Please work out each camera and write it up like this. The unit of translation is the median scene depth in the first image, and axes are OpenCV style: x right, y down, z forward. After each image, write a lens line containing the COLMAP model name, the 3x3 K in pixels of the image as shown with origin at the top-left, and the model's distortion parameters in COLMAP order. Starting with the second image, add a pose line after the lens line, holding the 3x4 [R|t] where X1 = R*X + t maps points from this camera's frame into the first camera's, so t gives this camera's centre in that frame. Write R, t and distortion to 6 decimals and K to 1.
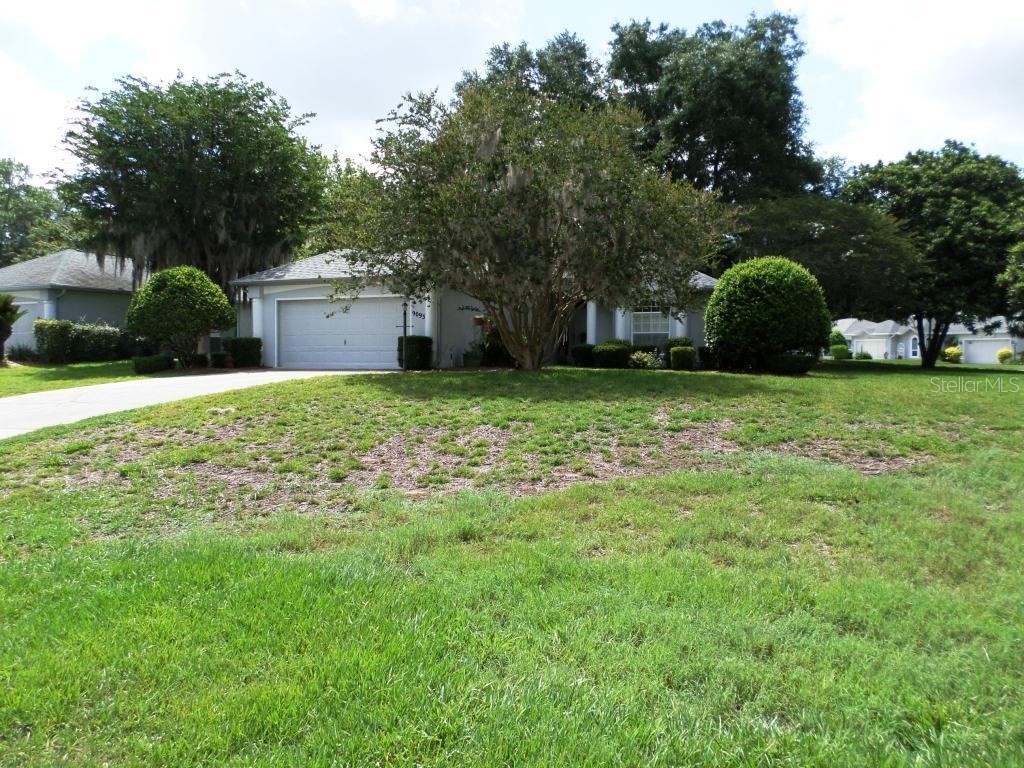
lens RADIAL K [[749.6, 0, 505.9], [0, 749.6, 387.6], [0, 0, 1]] dist [-0.015504, 0.001960]
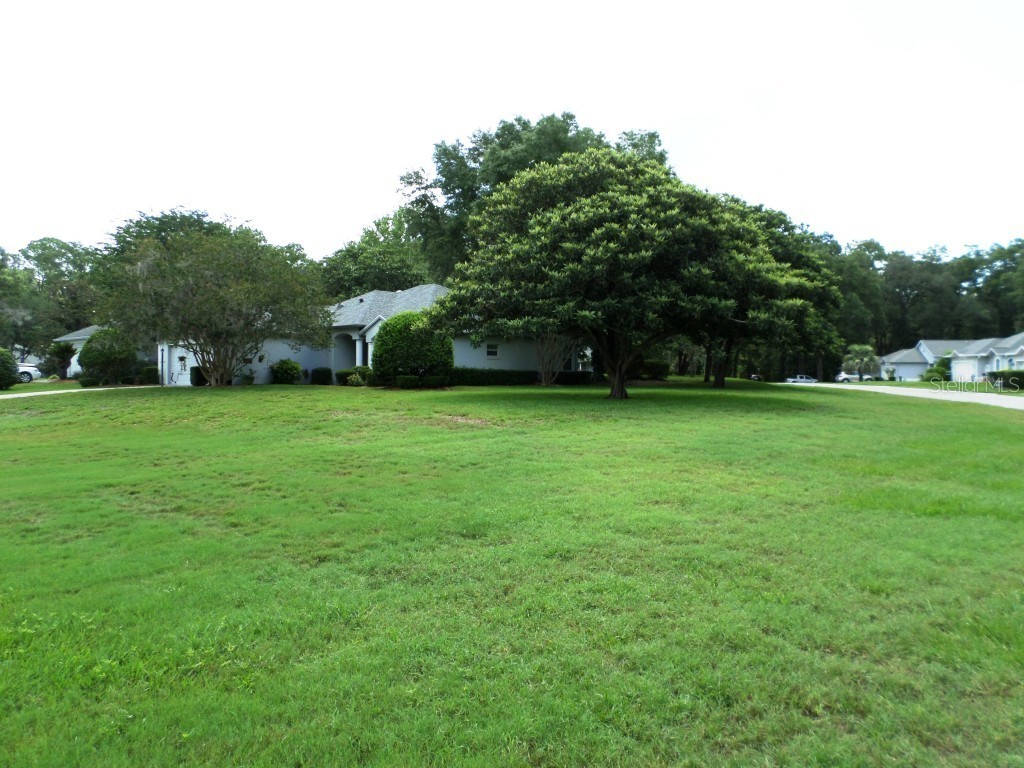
lens RADIAL K [[749.6, 0, 513.4], [0, 749.6, 389.7], [0, 0, 1]] dist [-0.015504, 0.001960]
pose [[0.941771, 0.007240, -0.336176, 0.884318], [-0.015780, 0.999618, -0.022679, 0.009896], [0.335883, 0.026663, 0.941526, -0.291142]]
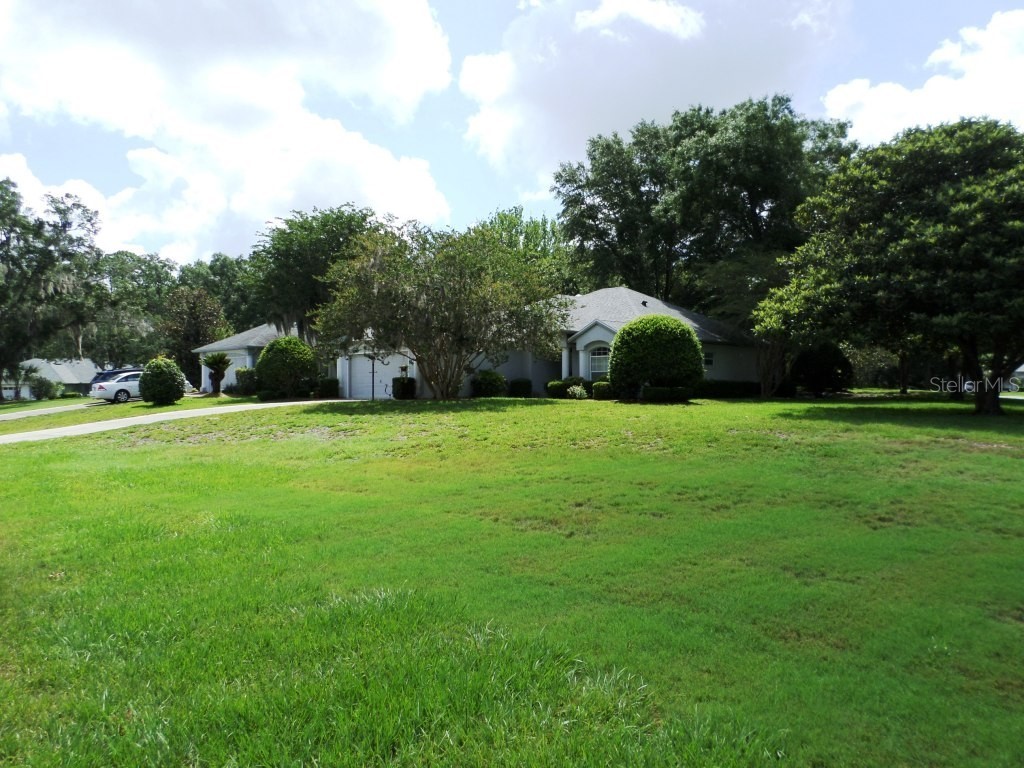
lens RADIAL K [[749.6, 0, 520.9], [0, 749.6, 382.9], [0, 0, 1]] dist [-0.015504, 0.001960]
pose [[0.928371, -0.004463, -0.371628, 0.530174], [-0.014034, 0.998794, -0.047053, 0.008702], [0.371390, 0.048898, 0.927189, -0.265952]]
